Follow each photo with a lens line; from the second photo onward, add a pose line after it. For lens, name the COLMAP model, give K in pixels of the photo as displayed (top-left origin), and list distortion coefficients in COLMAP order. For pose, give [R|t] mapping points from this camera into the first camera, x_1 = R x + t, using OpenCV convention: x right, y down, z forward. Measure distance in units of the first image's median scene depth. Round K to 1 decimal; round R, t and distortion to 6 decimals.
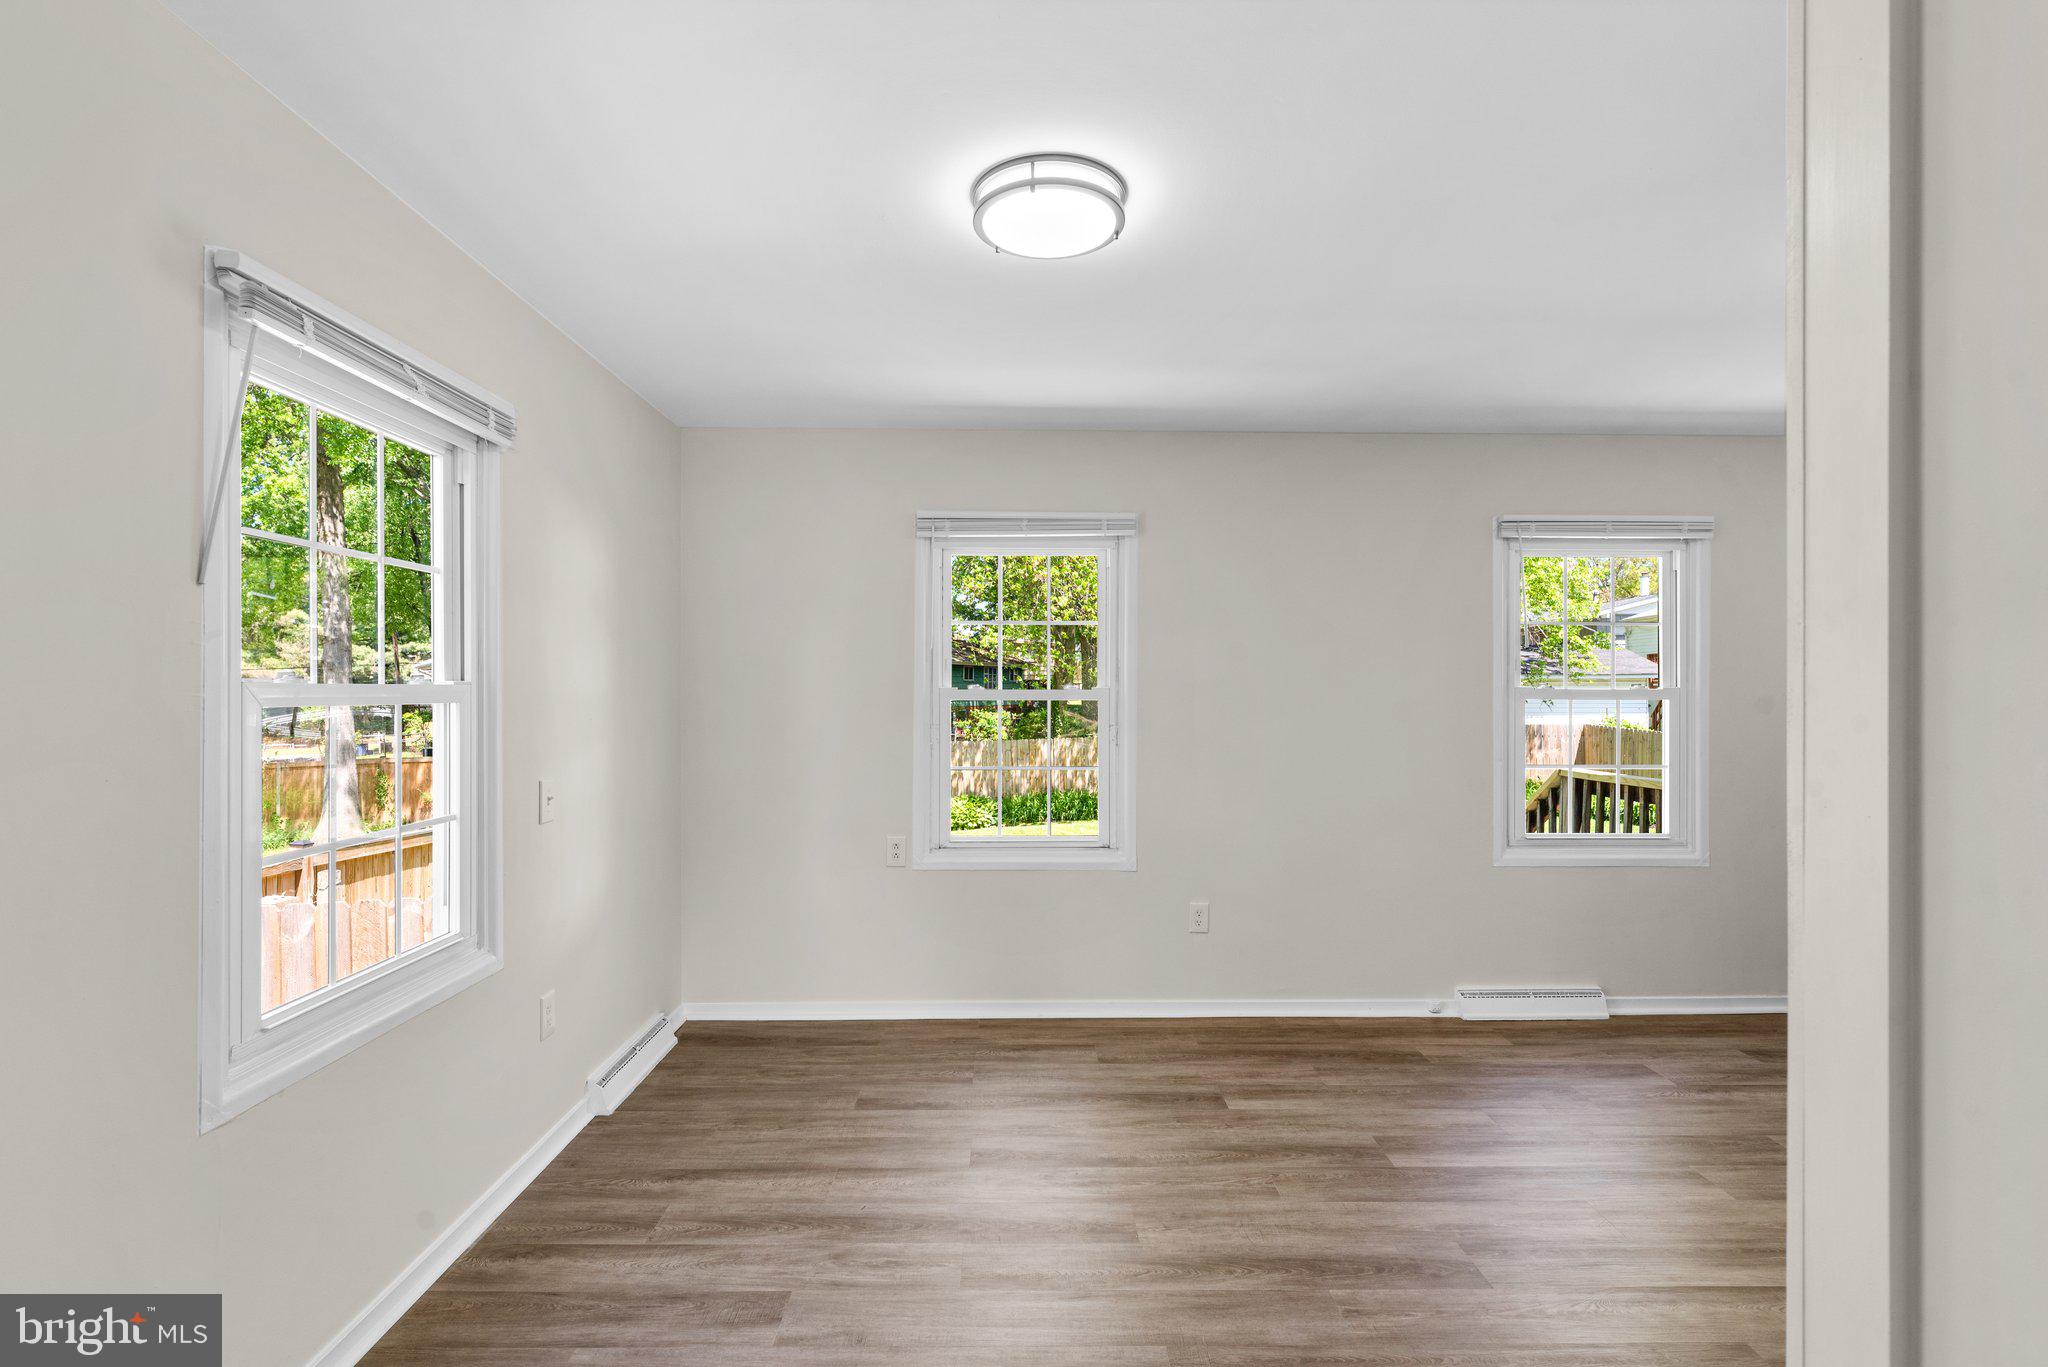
lens RADIAL K [[942.8, 0, 1027.1], [0, 942.8, 694.8], [0, 0, 1]] dist [0.000498, -0.000378]
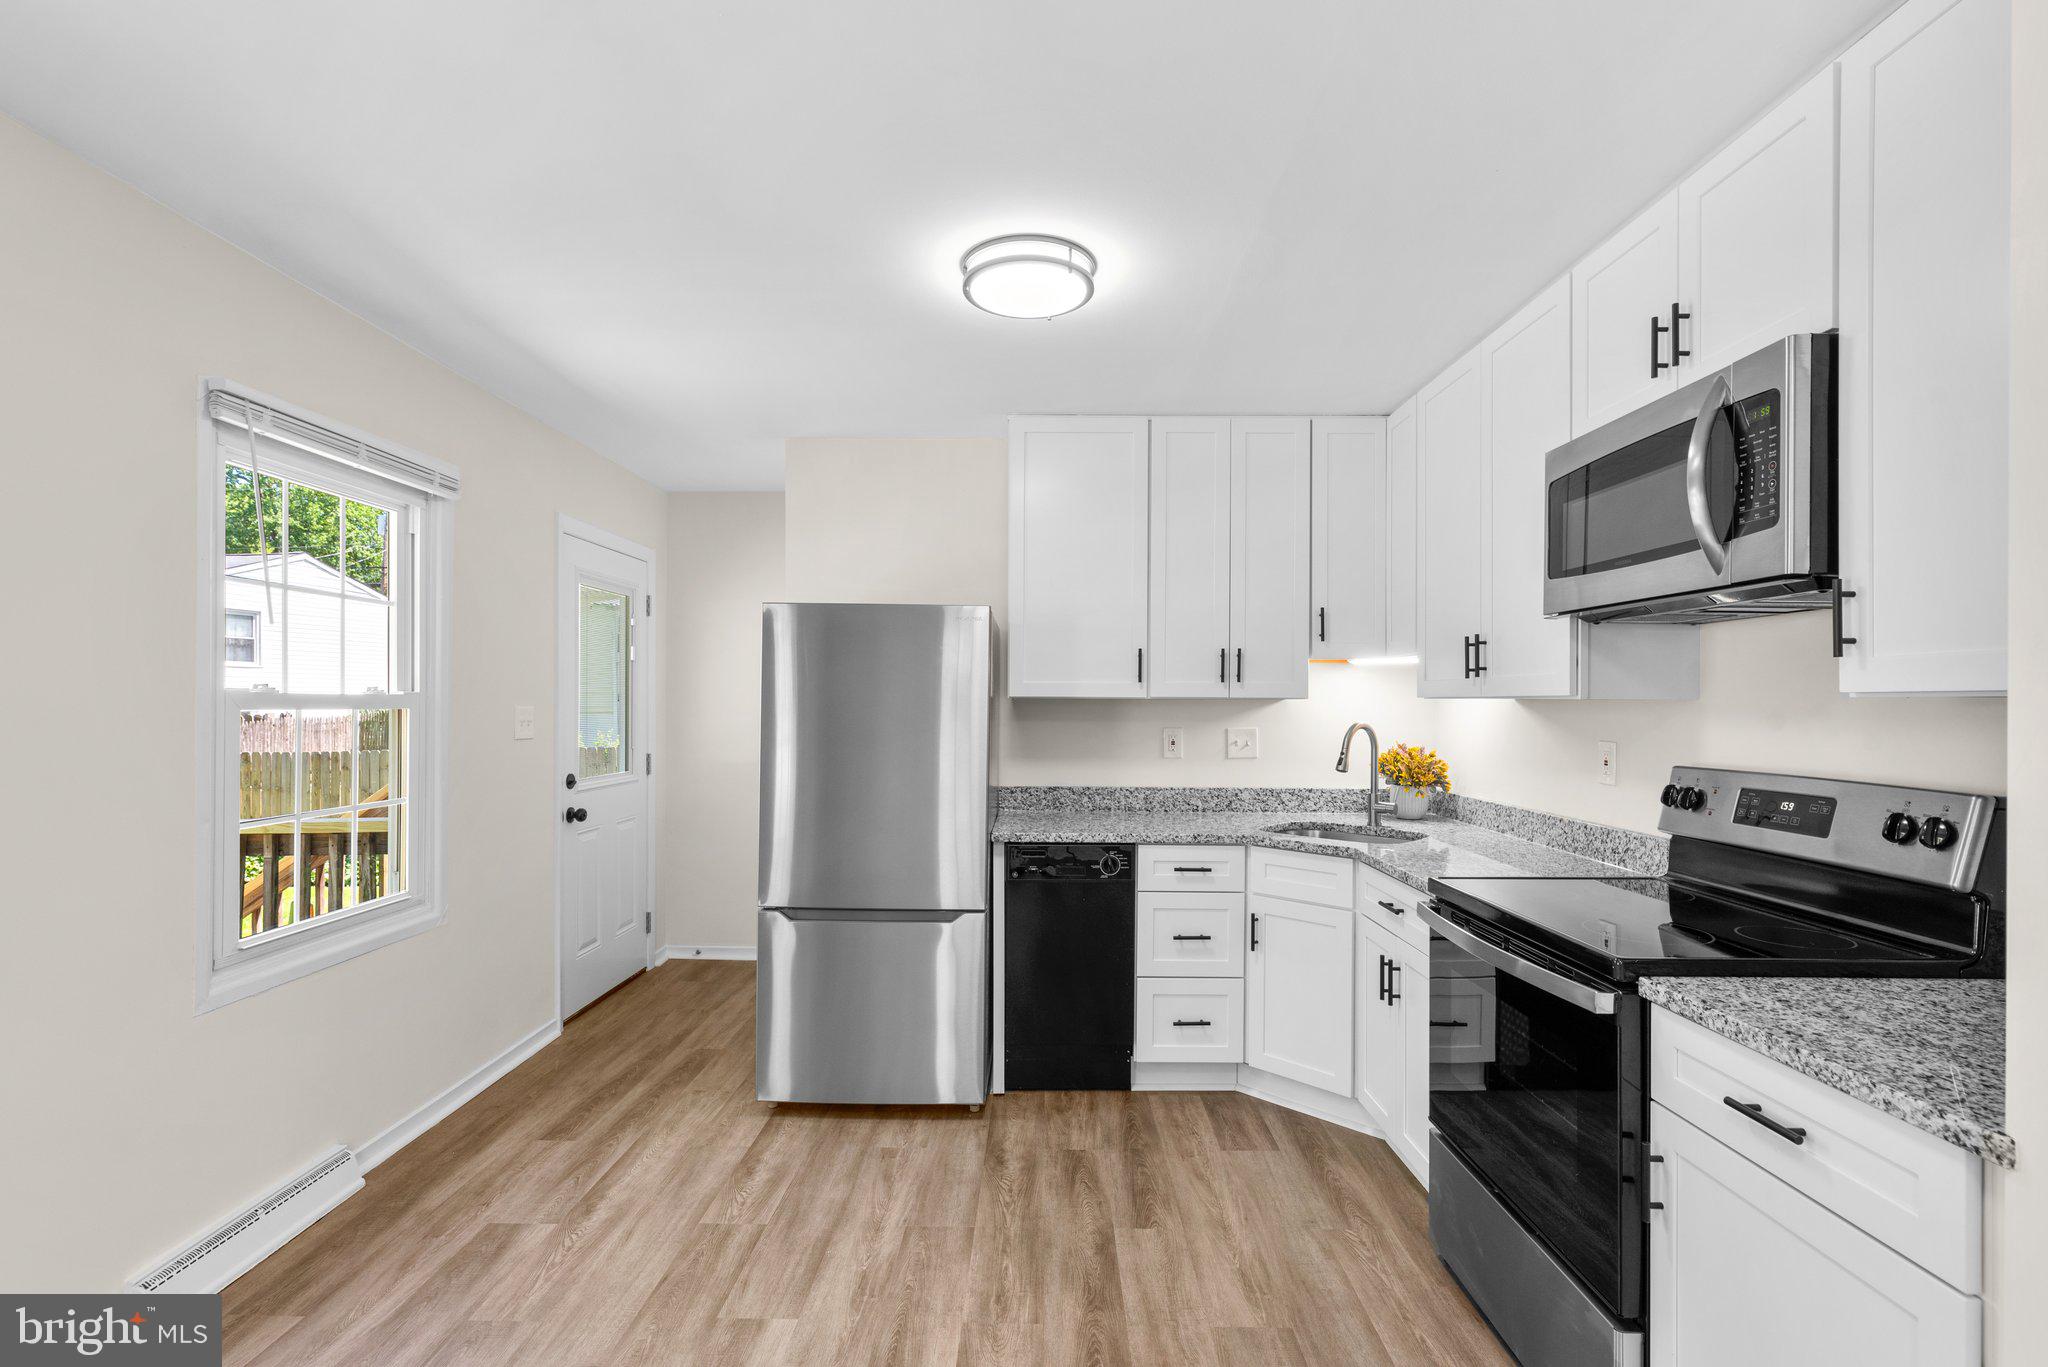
lens RADIAL K [[942.8, 0, 1027.1], [0, 942.8, 694.8], [0, 0, 1]] dist [0.000498, -0.000378]
pose [[0.024252, 0.004612, 0.999695, -0.041330], [0.001871, 0.999987, -0.004658, -0.000770], [-0.999704, 0.001983, 0.024243, 0.509603]]
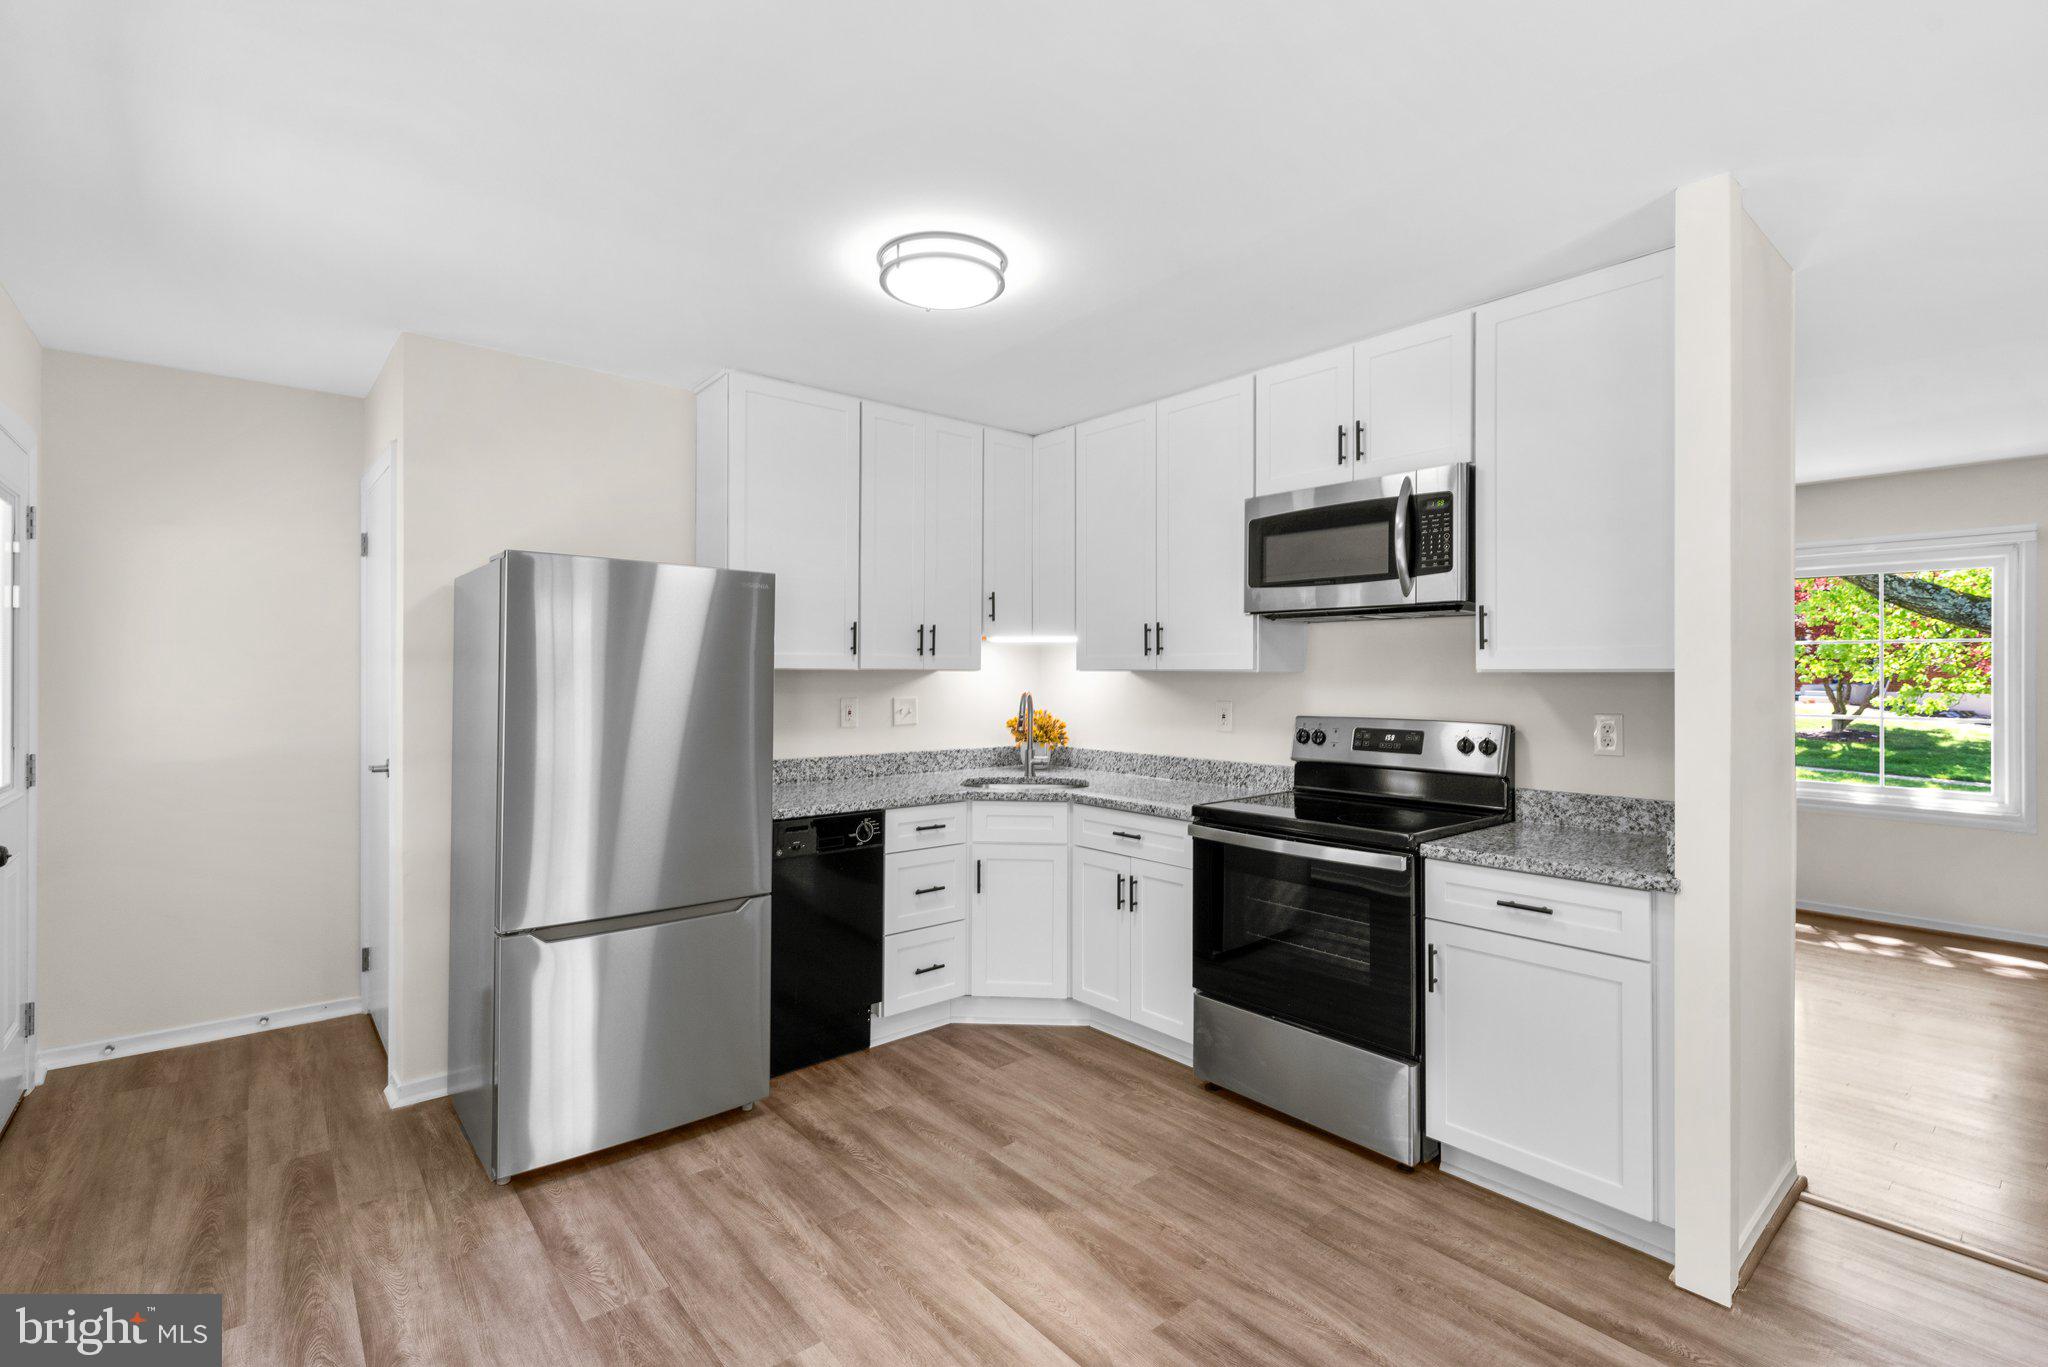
lens RADIAL K [[931.3, 0, 1034.4], [0, 931.3, 662.0], [0, 0, 1]] dist [0.003530, -0.000004]
pose [[-0.637237, 0.004440, 0.770655, 0.043539], [-0.001002, 0.999978, -0.006590, -0.003586], [-0.770667, -0.004971, -0.637218, 0.893451]]
